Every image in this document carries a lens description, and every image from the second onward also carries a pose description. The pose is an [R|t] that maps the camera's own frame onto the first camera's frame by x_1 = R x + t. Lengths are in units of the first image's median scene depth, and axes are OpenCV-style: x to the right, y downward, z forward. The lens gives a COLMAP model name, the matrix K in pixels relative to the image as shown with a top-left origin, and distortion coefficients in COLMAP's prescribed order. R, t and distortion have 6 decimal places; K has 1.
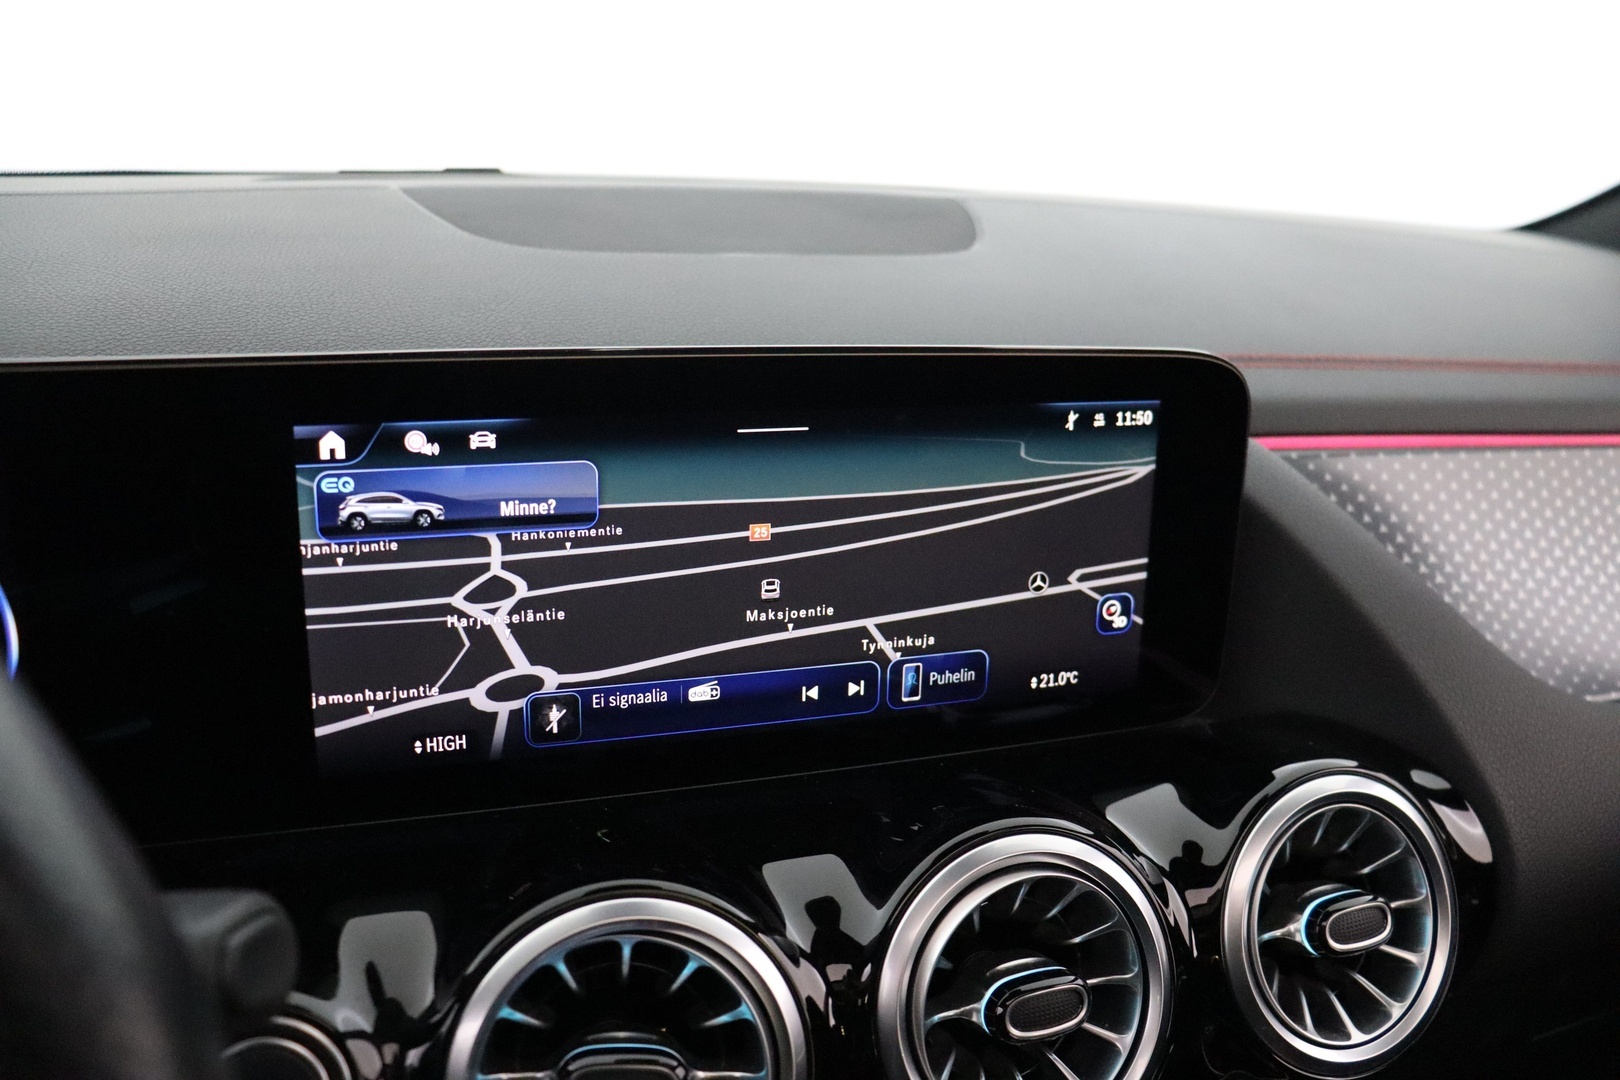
lens RADIAL K [[1363.1, 0, 810.0], [0, 1363.1, 540.0], [0, 0, 1]] dist [-0.110927, -0.002660]
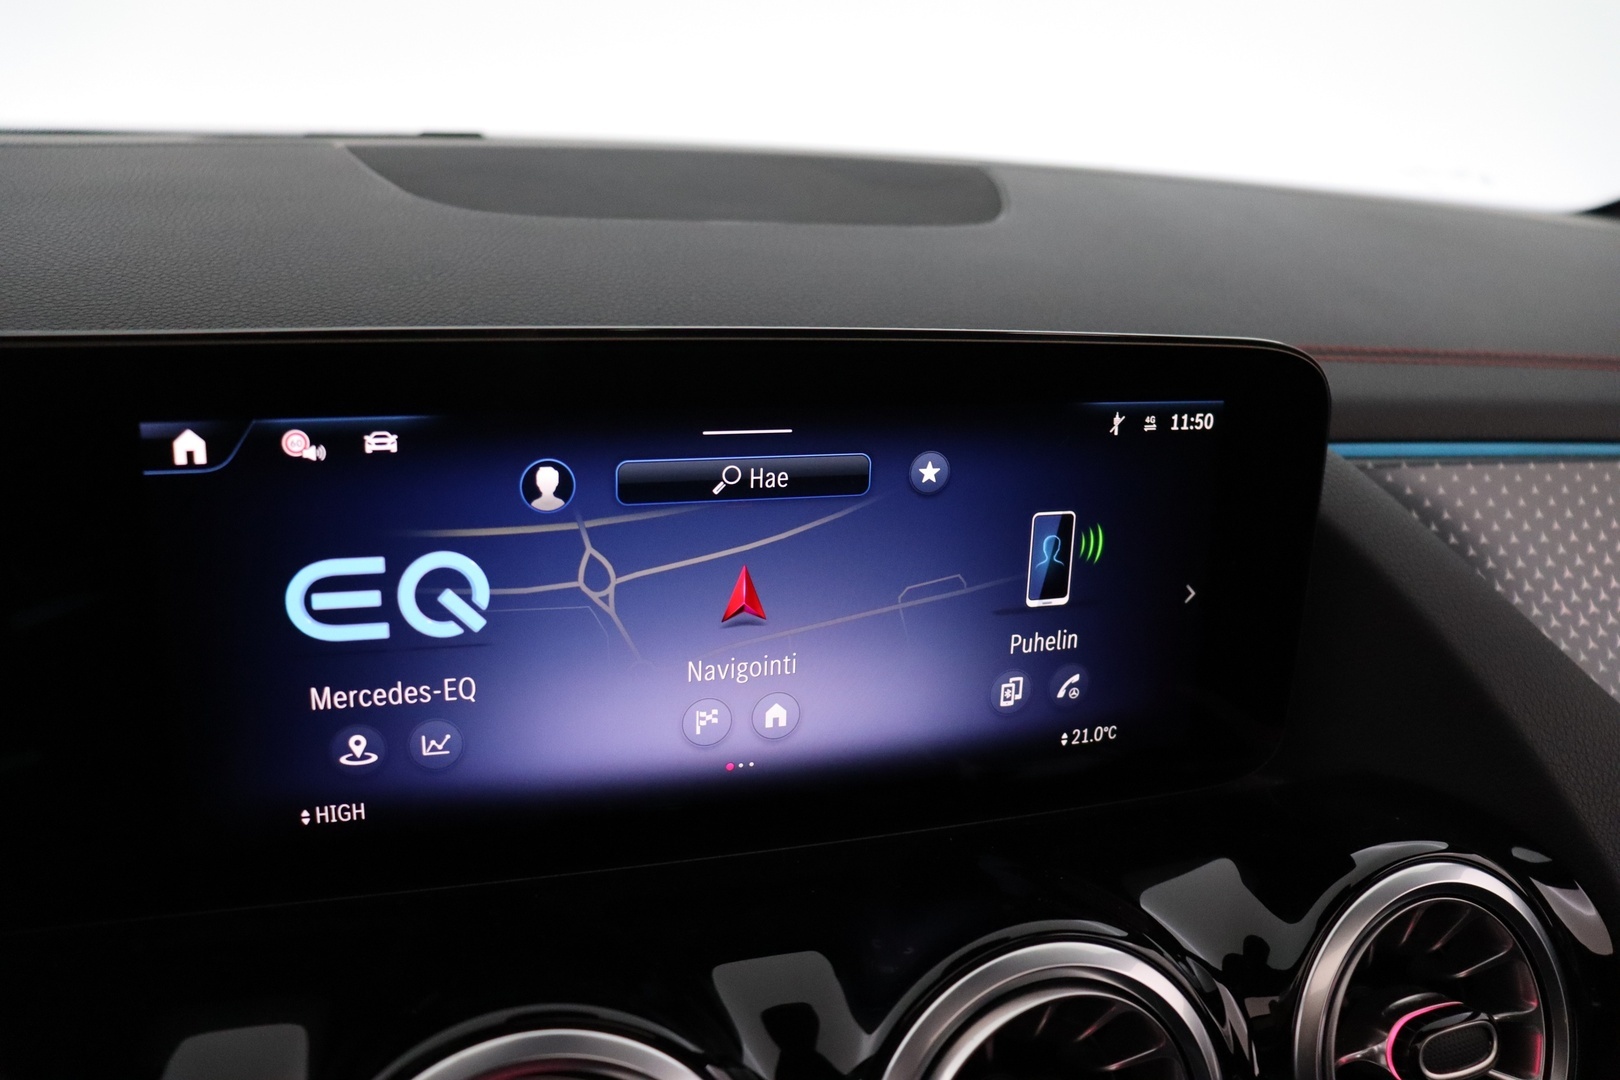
lens RADIAL K [[1336.1, 0, 801.6], [0, 1336.1, 529.5], [0, 0, 1]] dist [-0.107727, 0.015390]
pose [[0.999662, 0.014932, -0.021296, 0.020941], [-0.014813, 0.999874, 0.005739, -0.026572], [0.021379, -0.005422, 0.999757, 0.197186]]
